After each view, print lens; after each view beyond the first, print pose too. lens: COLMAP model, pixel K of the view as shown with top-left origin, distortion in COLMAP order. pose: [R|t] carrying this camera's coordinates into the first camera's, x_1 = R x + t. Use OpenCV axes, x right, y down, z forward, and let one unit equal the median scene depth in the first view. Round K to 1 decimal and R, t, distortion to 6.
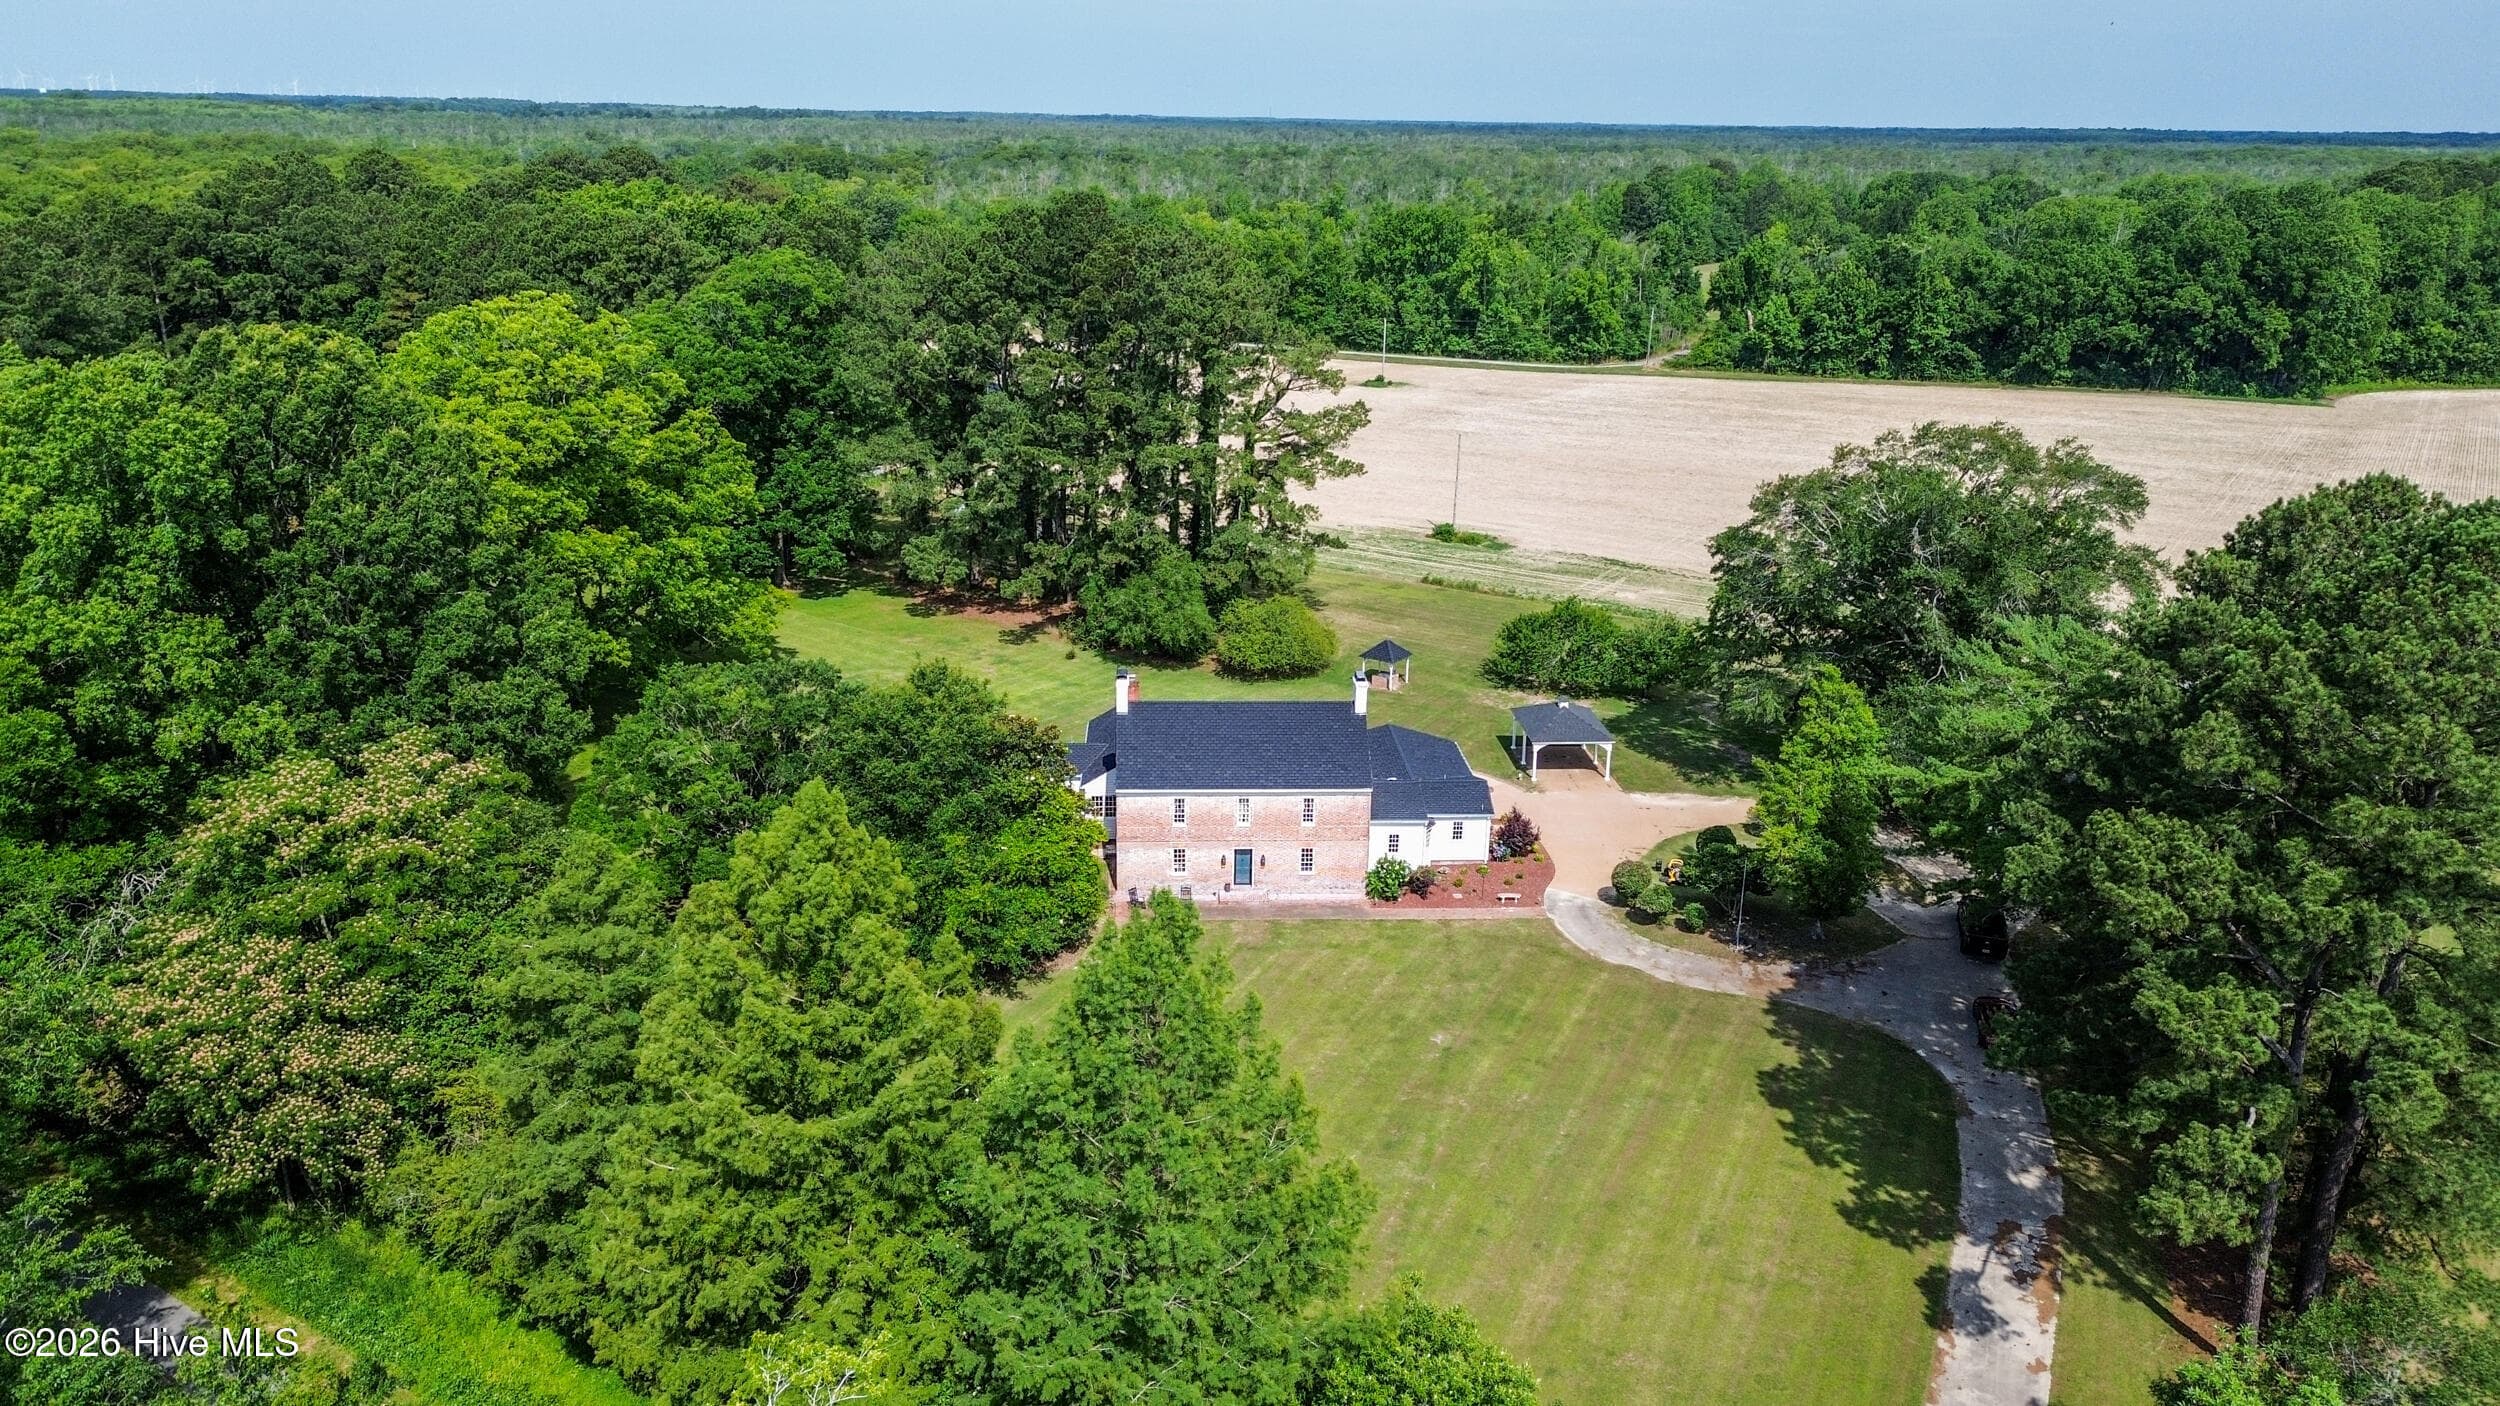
lens RADIAL K [[1747.1, 0, 1250.0], [0, 1747.1, 703.0], [0, 0, 1]] dist [0.027694, -0.003691]
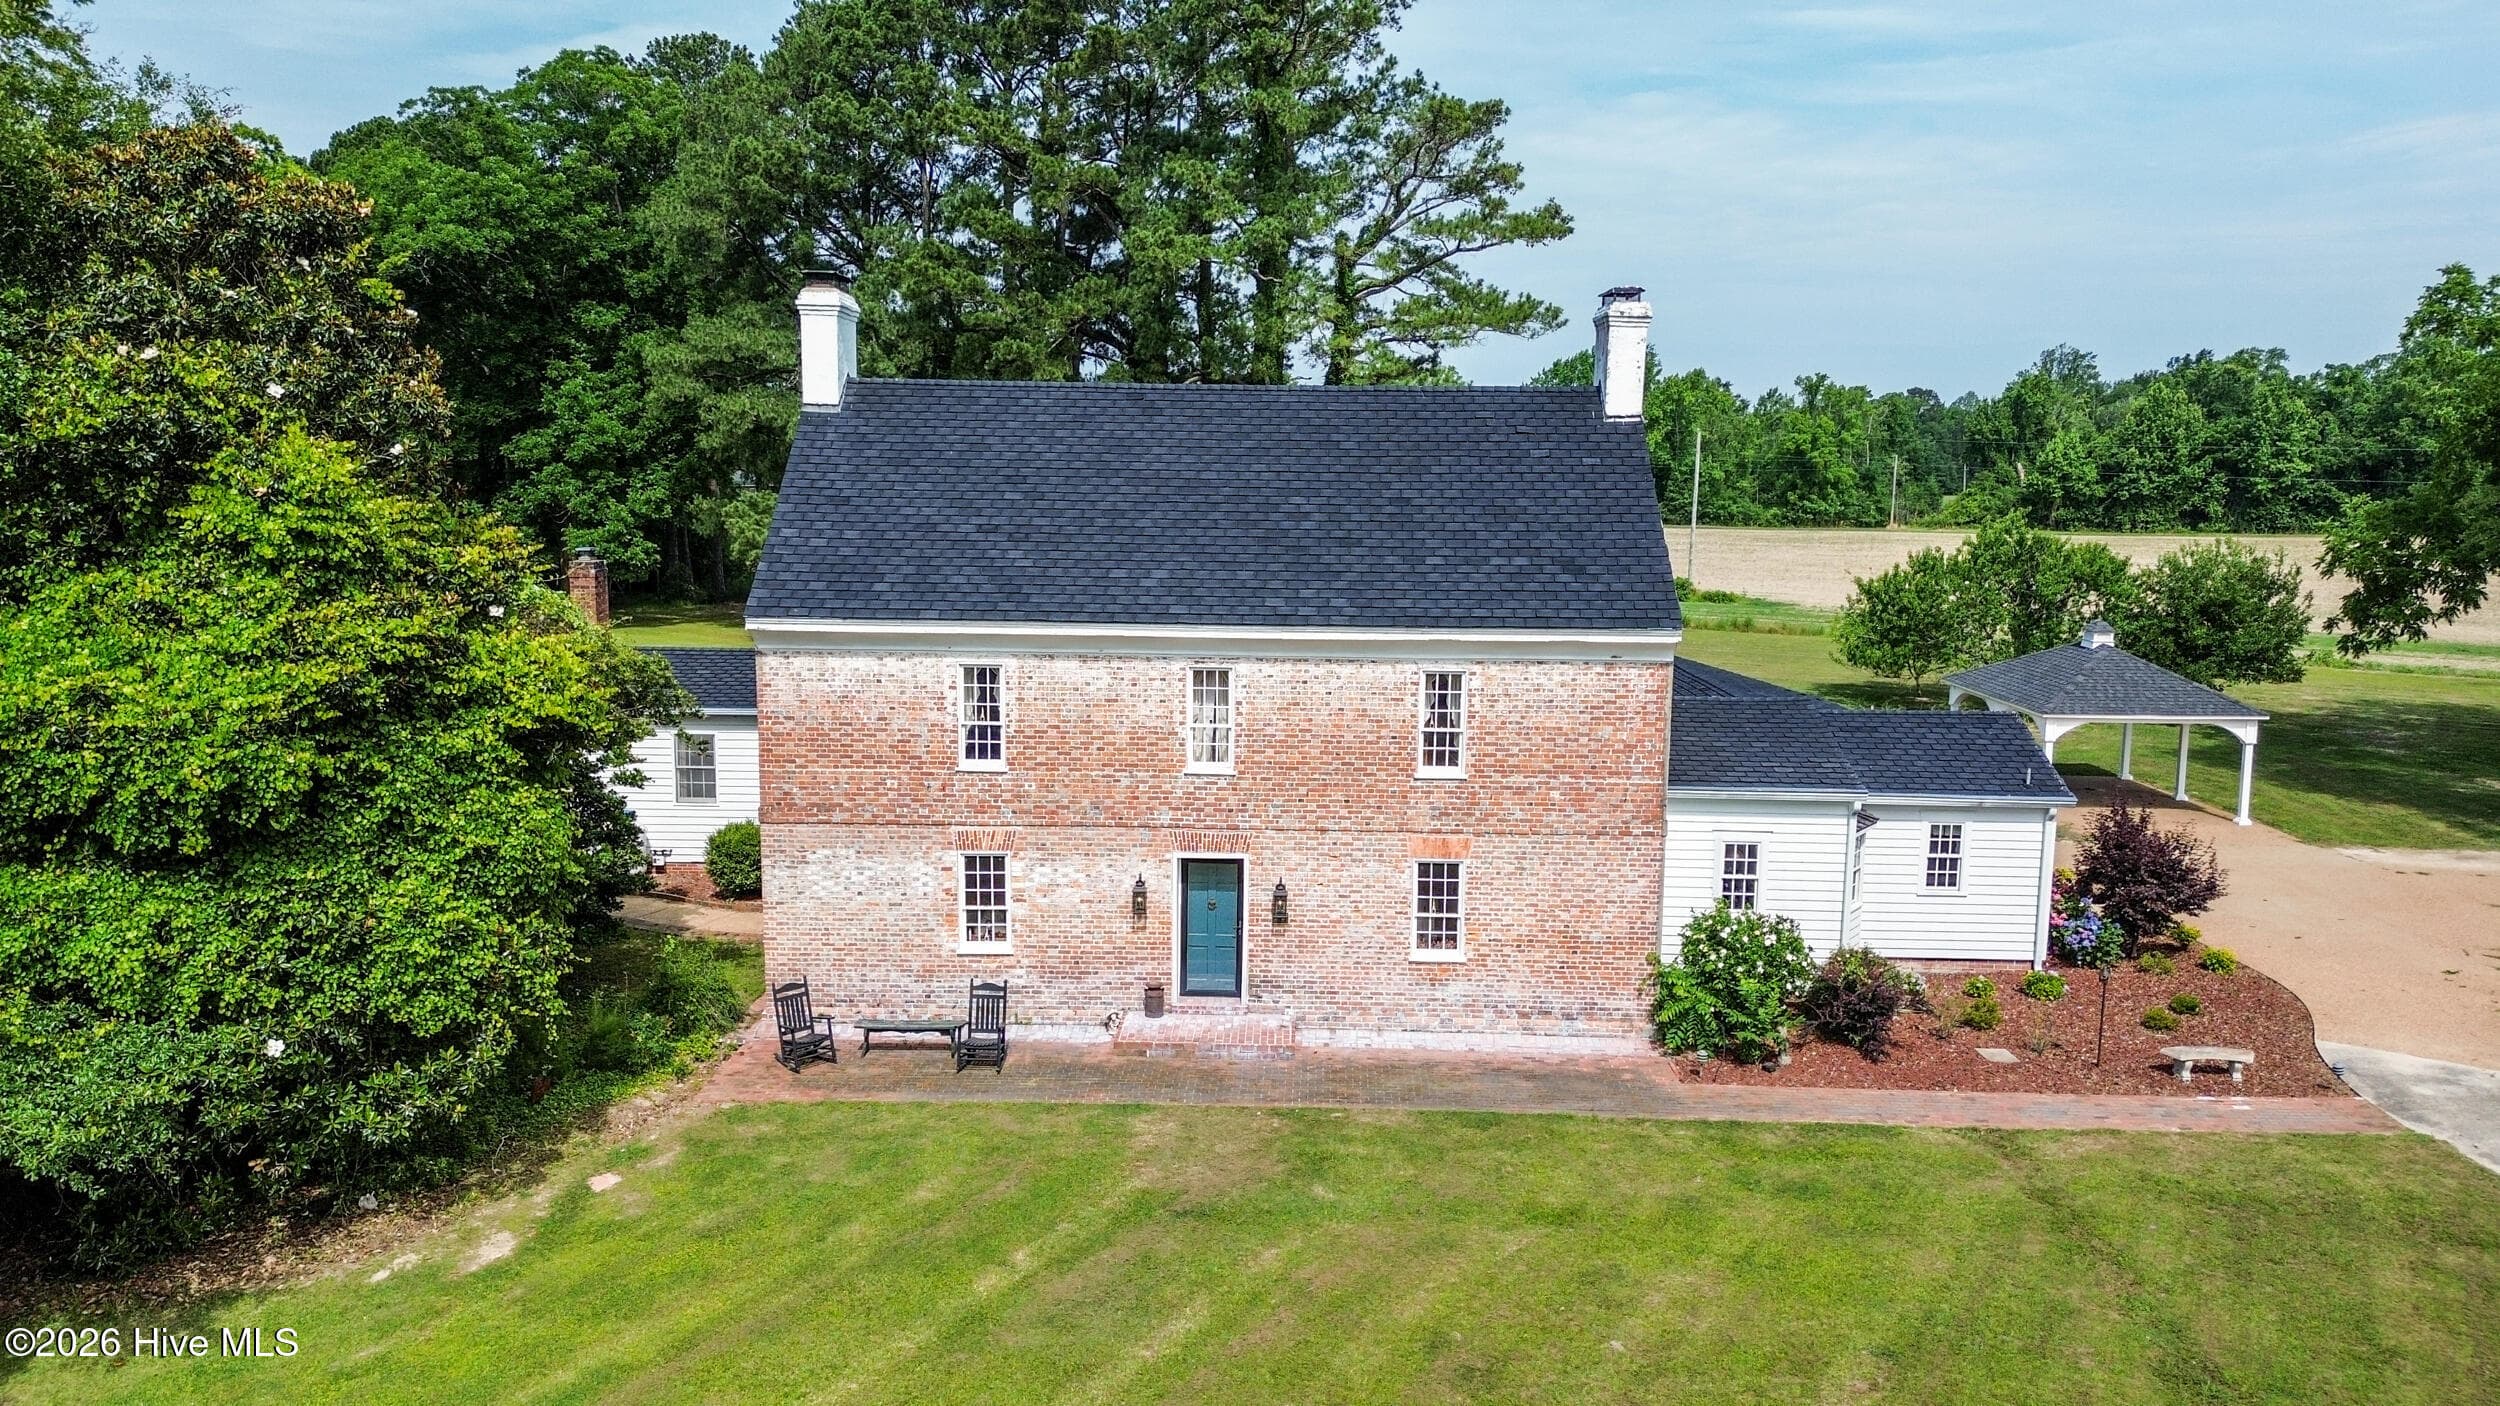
lens RADIAL K [[1747.1, 0, 1250.0], [0, 1747.1, 703.0], [0, 0, 1]] dist [0.027694, -0.003691]
pose [[0.996245, 0.004098, -0.086481, 0.025355], [-0.019714, 0.983377, -0.180501, 0.103638], [0.084303, 0.181528, 0.979765, 0.683528]]
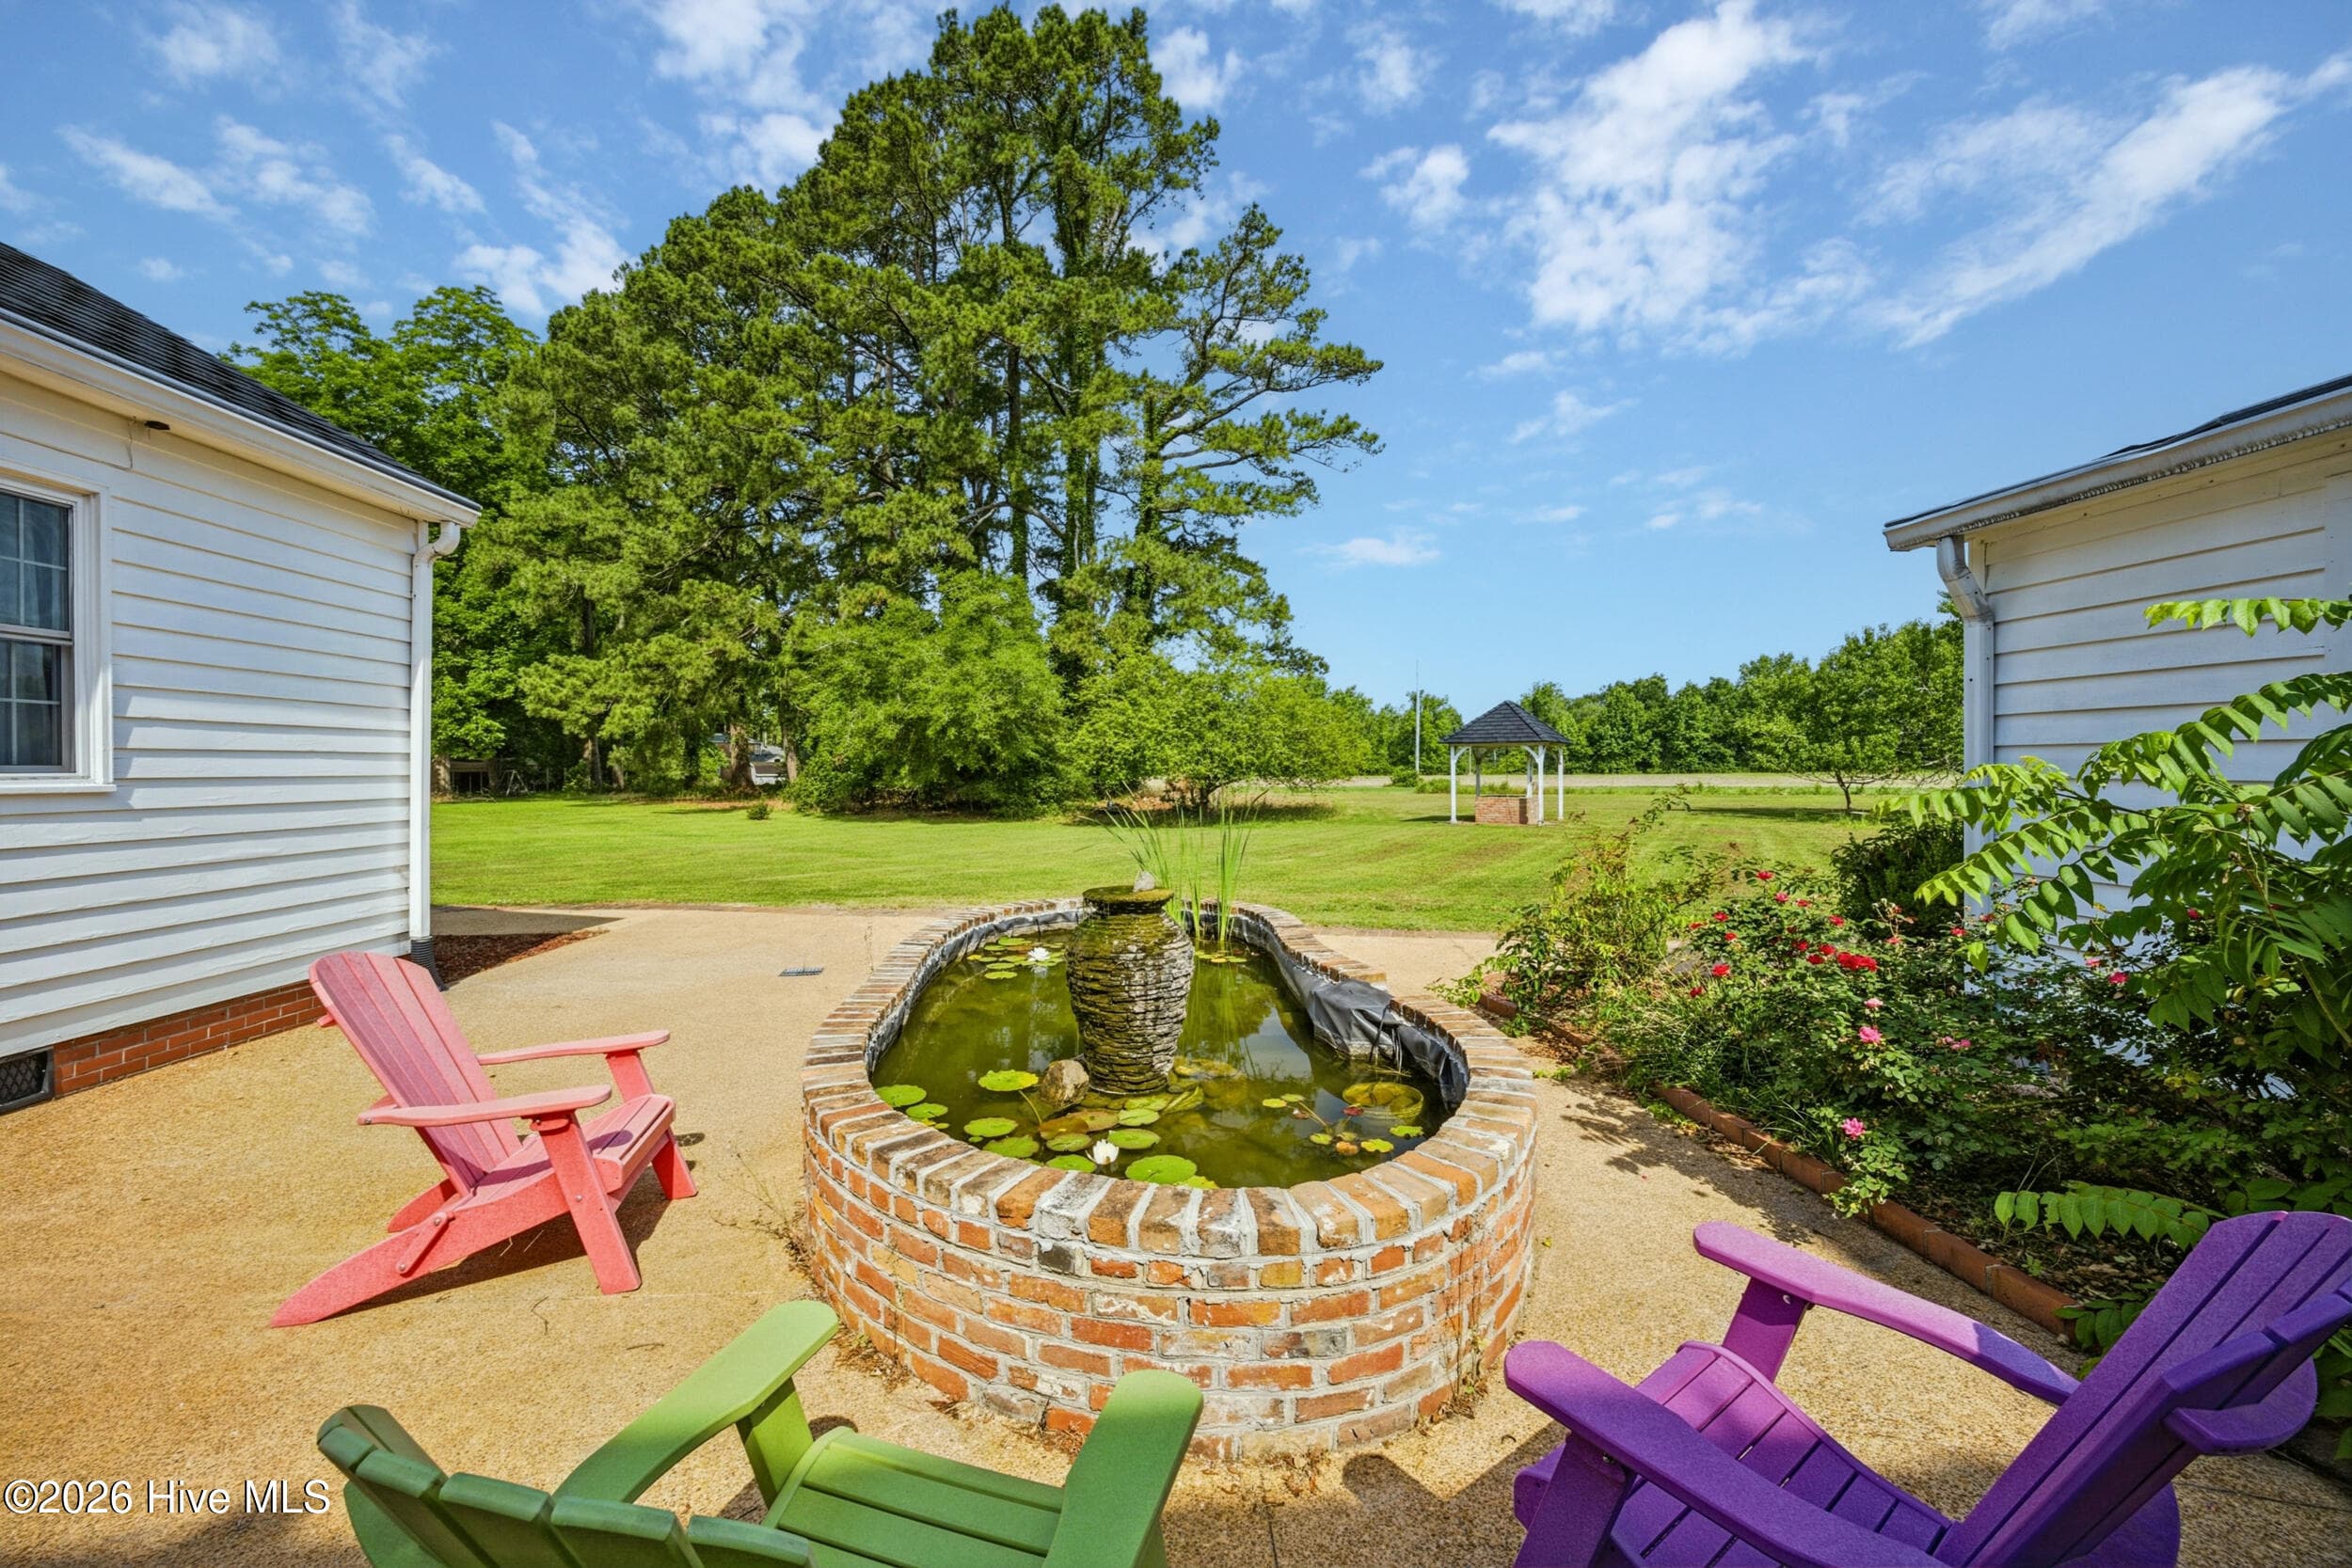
lens RADIAL K [[911.6, 0, 1176.0], [0, 911.6, 784.0], [0, 0, 1]] dist [-0.007246, -0.000013]
pose [[0.999807, -0.019636, 0.000812, 0.006448], [0.018984, 0.954306, -0.298229, 0.051972], [0.005081, 0.298187, 0.954494, 1.063643]]
